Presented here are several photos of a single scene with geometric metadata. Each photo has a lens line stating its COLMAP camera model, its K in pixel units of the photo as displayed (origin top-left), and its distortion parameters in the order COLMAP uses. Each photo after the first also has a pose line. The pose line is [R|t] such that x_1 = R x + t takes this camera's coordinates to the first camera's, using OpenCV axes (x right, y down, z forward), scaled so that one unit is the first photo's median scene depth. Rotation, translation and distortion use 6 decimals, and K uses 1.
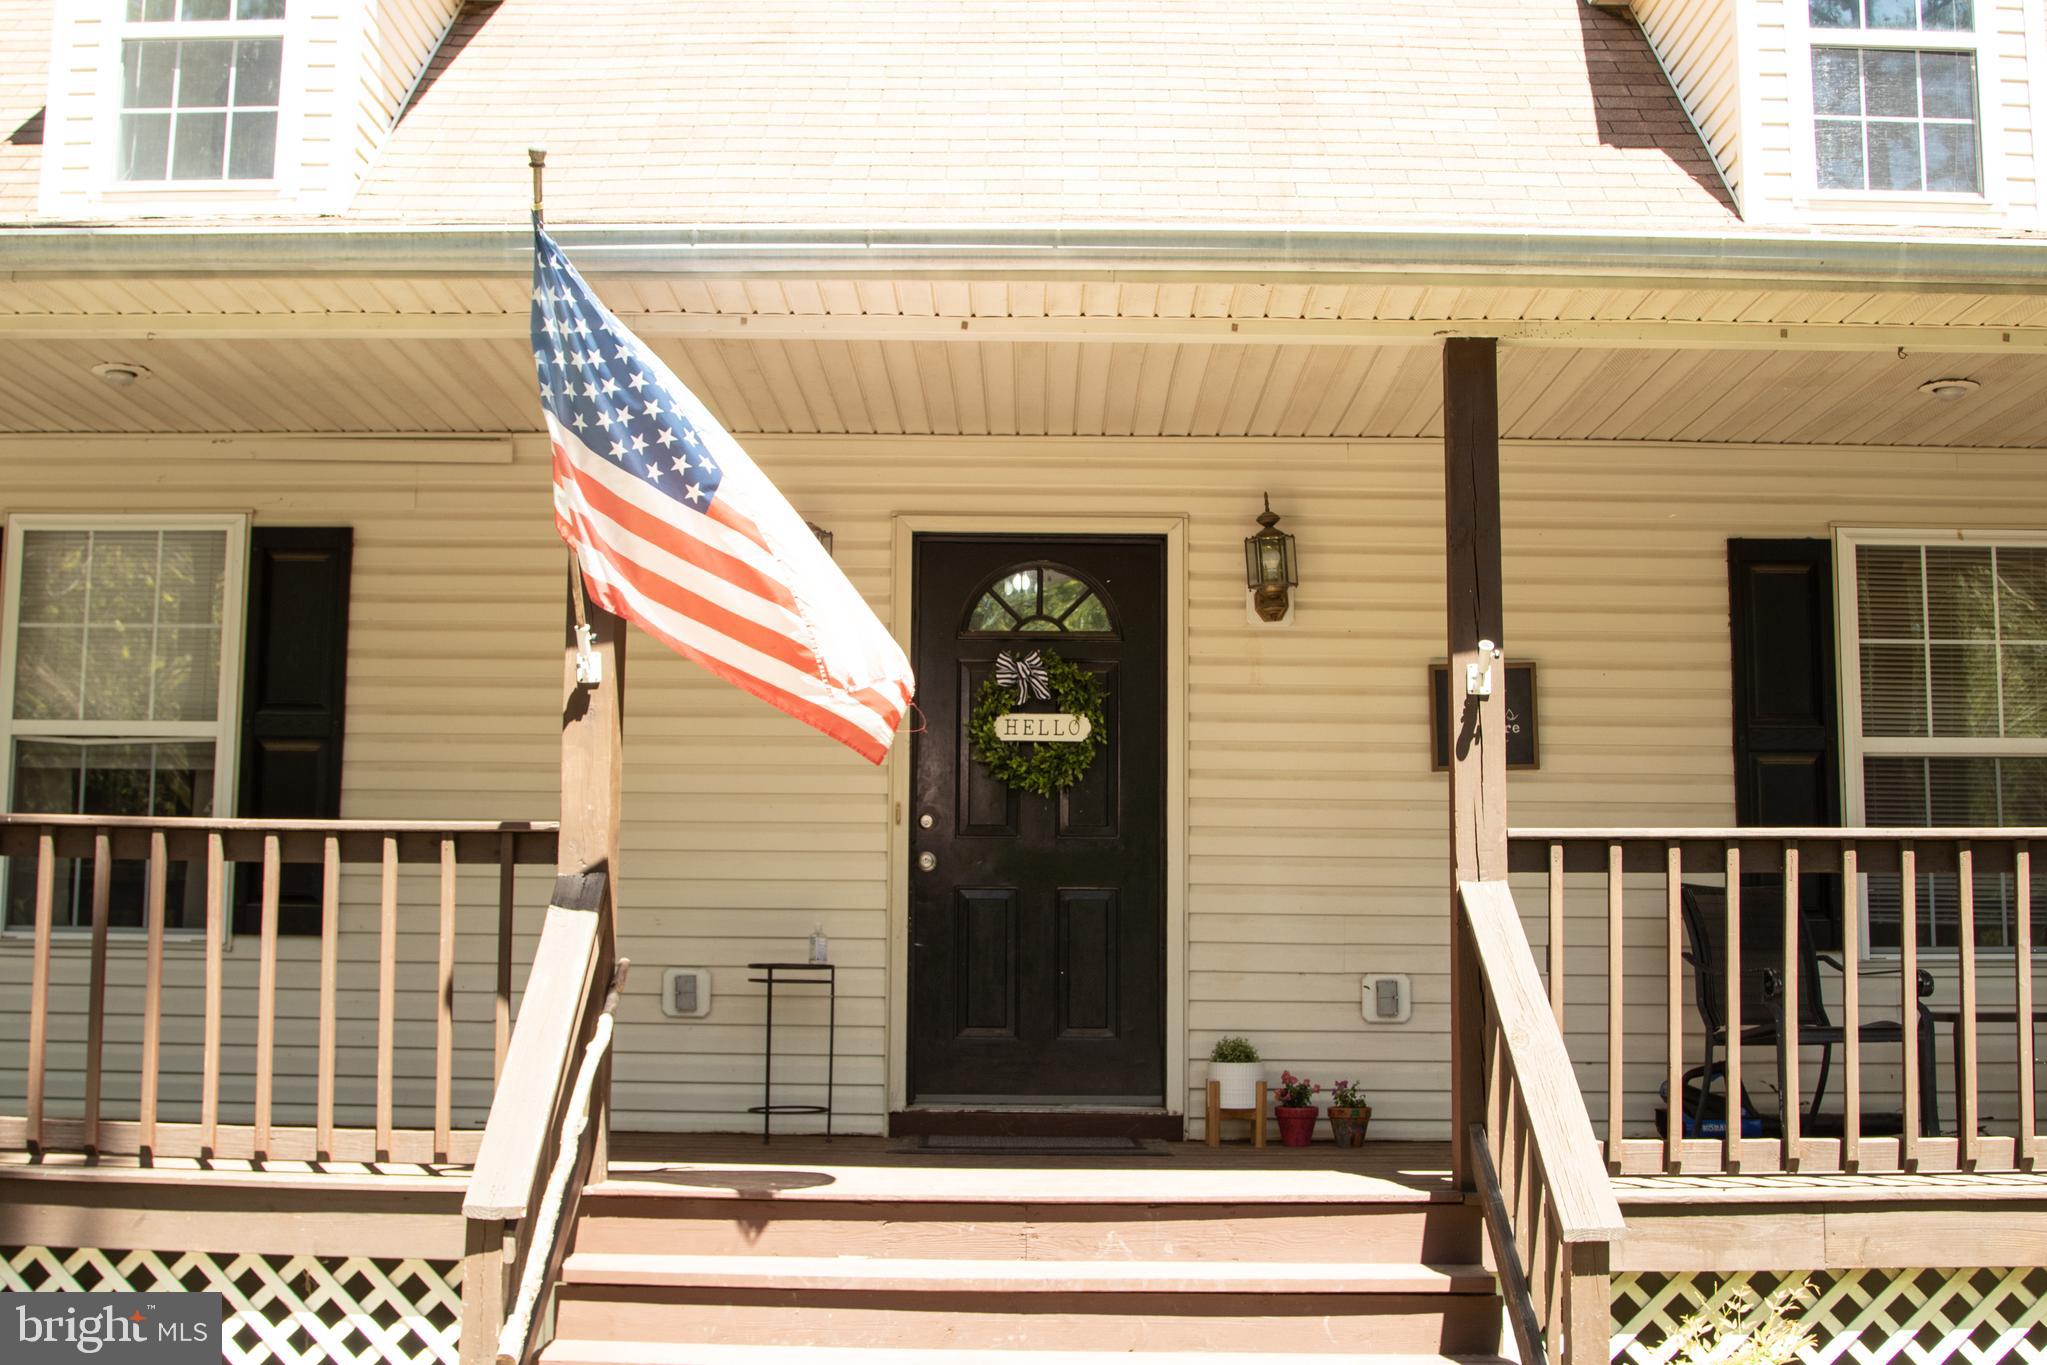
lens RADIAL K [[2245.1, 0, 1014.5], [0, 2245.1, 703.5], [0, 0, 1]] dist [-0.073372, 0.000000]
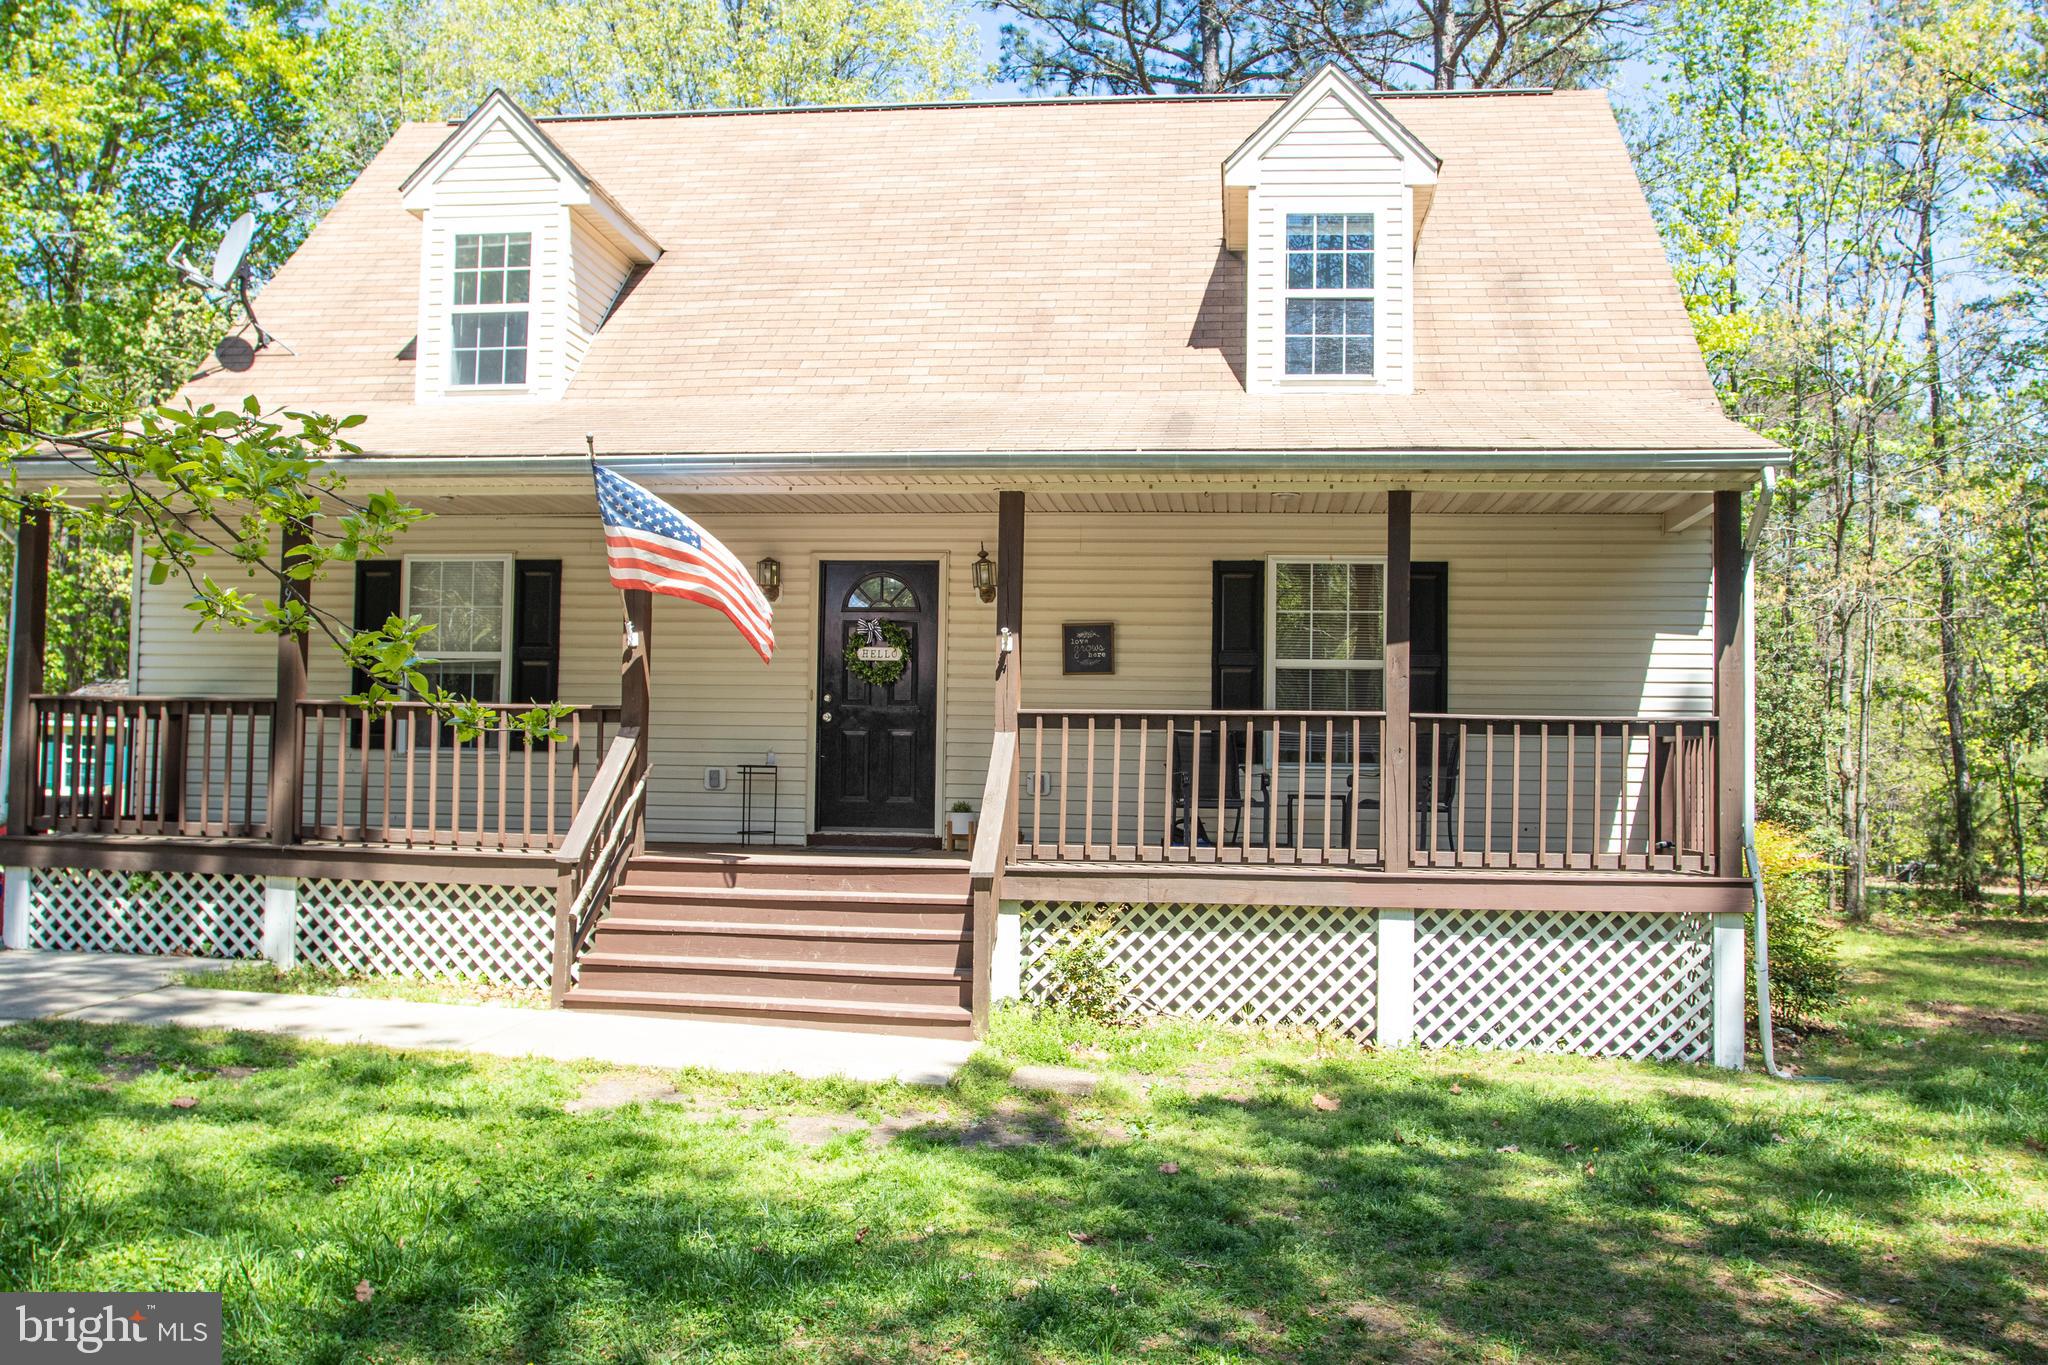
lens RADIAL K [[1643.0, 0, 1041.8], [0, 1643.0, 692.2], [0, 0, 1]] dist [-0.049998, 0.004184]
pose [[0.995240, 0.001529, -0.097440, 0.312867], [0.005854, 0.997133, 0.075444, -0.068726], [0.097276, -0.075655, 0.992378, -0.512761]]
